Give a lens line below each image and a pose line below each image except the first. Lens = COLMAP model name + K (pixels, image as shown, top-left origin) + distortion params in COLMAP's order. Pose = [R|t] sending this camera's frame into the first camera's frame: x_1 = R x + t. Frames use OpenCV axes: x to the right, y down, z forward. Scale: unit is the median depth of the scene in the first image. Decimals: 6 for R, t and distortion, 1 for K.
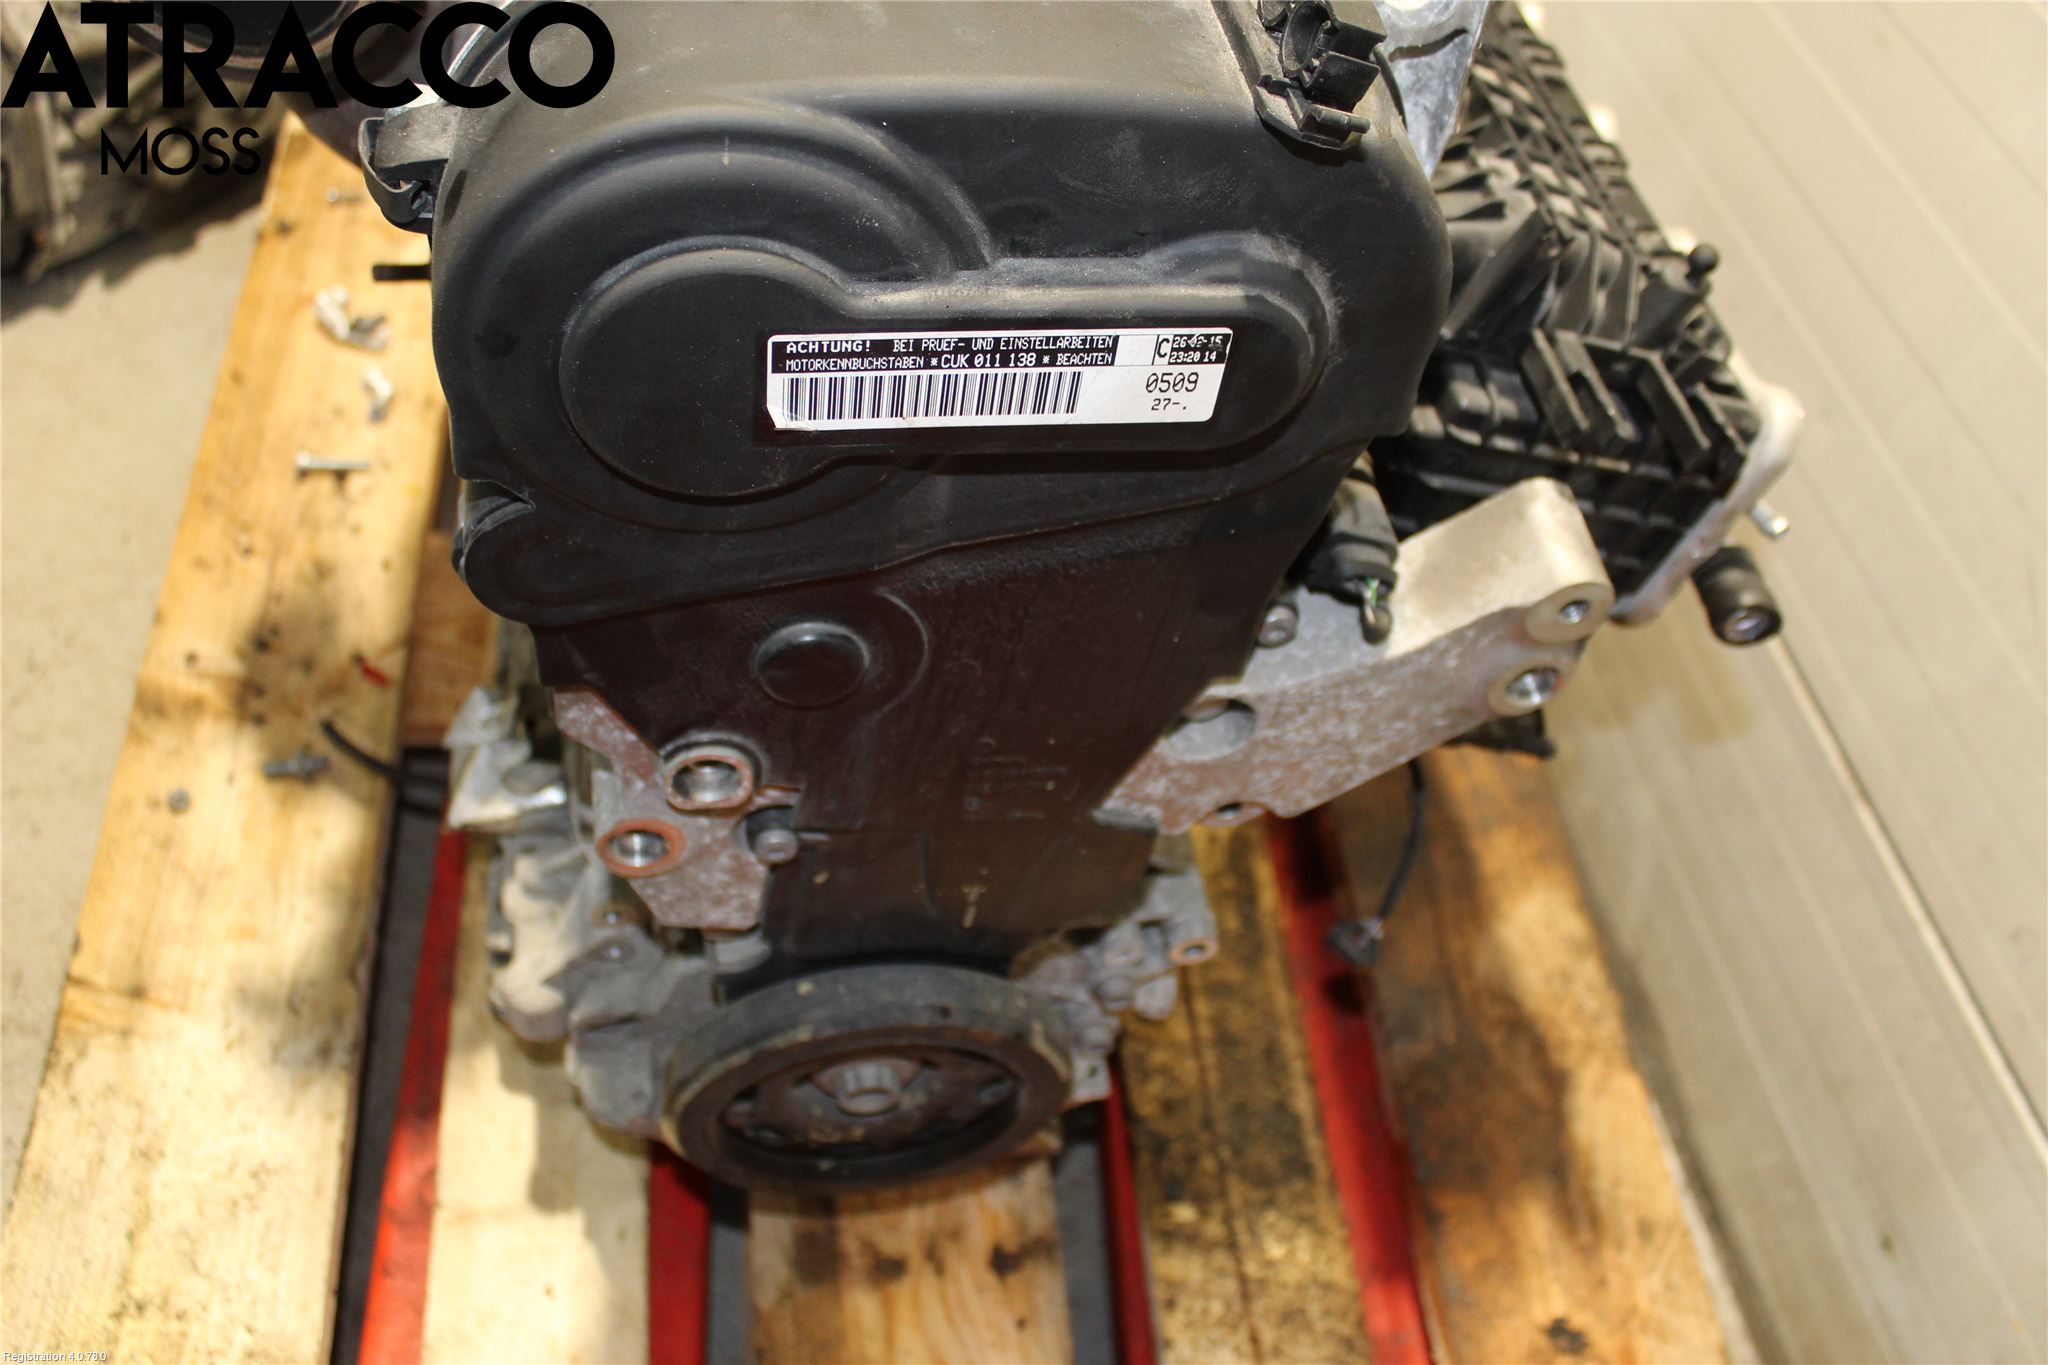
lens RADIAL K [[1742.7, 0, 1024.0], [0, 1742.7, 682.5], [0, 0, 1]] dist [-0.172488, 0.127755]
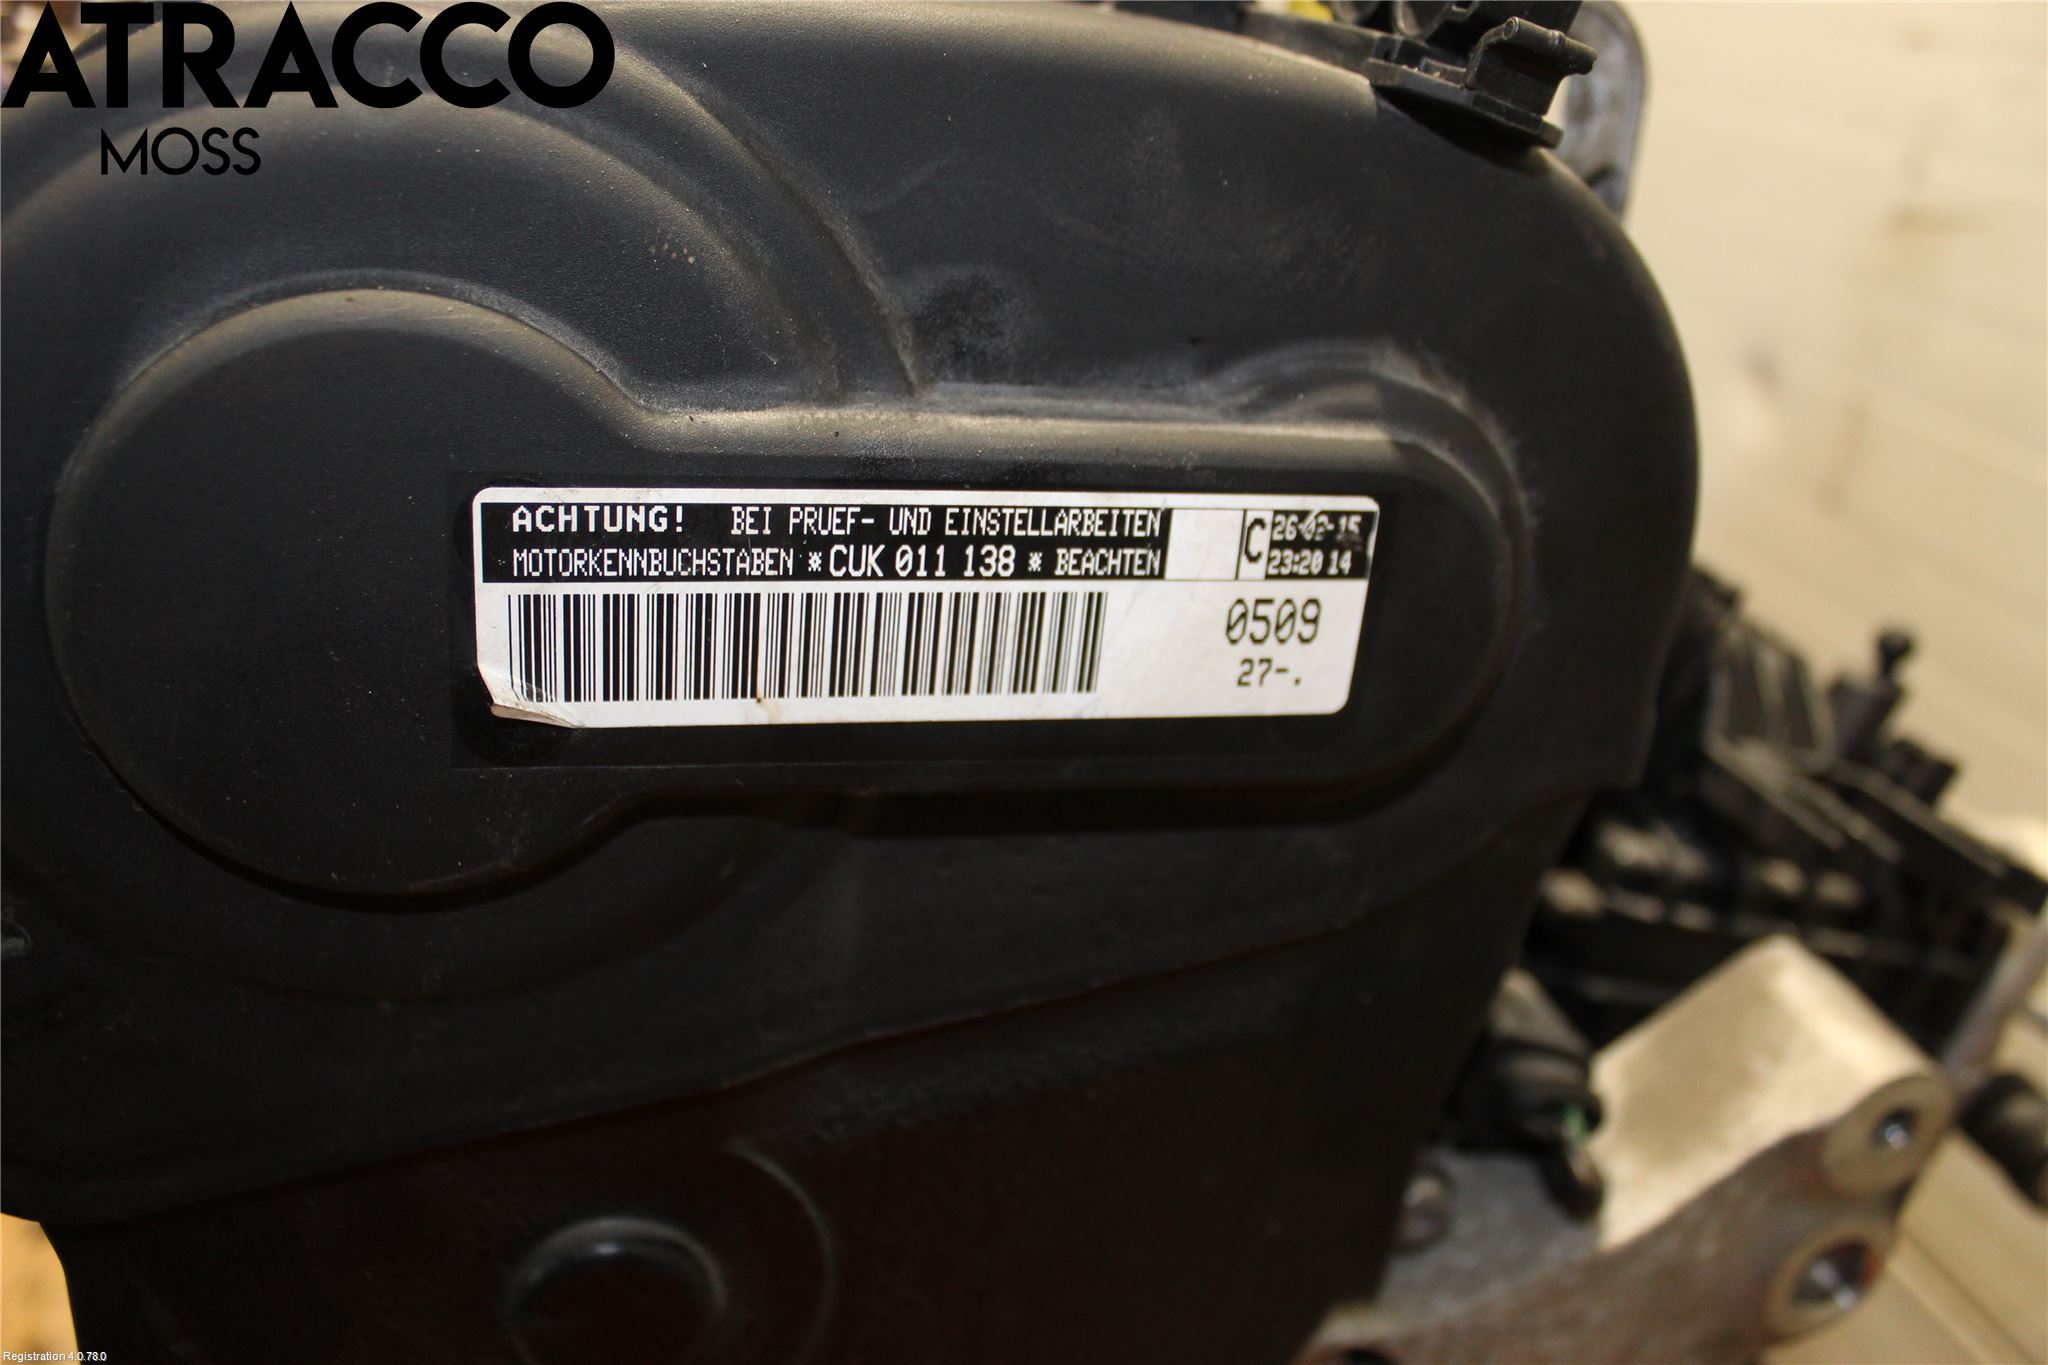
lens RADIAL K [[1742.7, 0, 1024.0], [0, 1742.7, 682.5], [0, 0, 1]] dist [-0.172488, 0.127755]
pose [[0.995783, -0.058514, 0.070650, -0.028489], [0.083833, 0.893168, -0.441840, 0.070804], [-0.037249, 0.445900, 0.894307, 0.550678]]
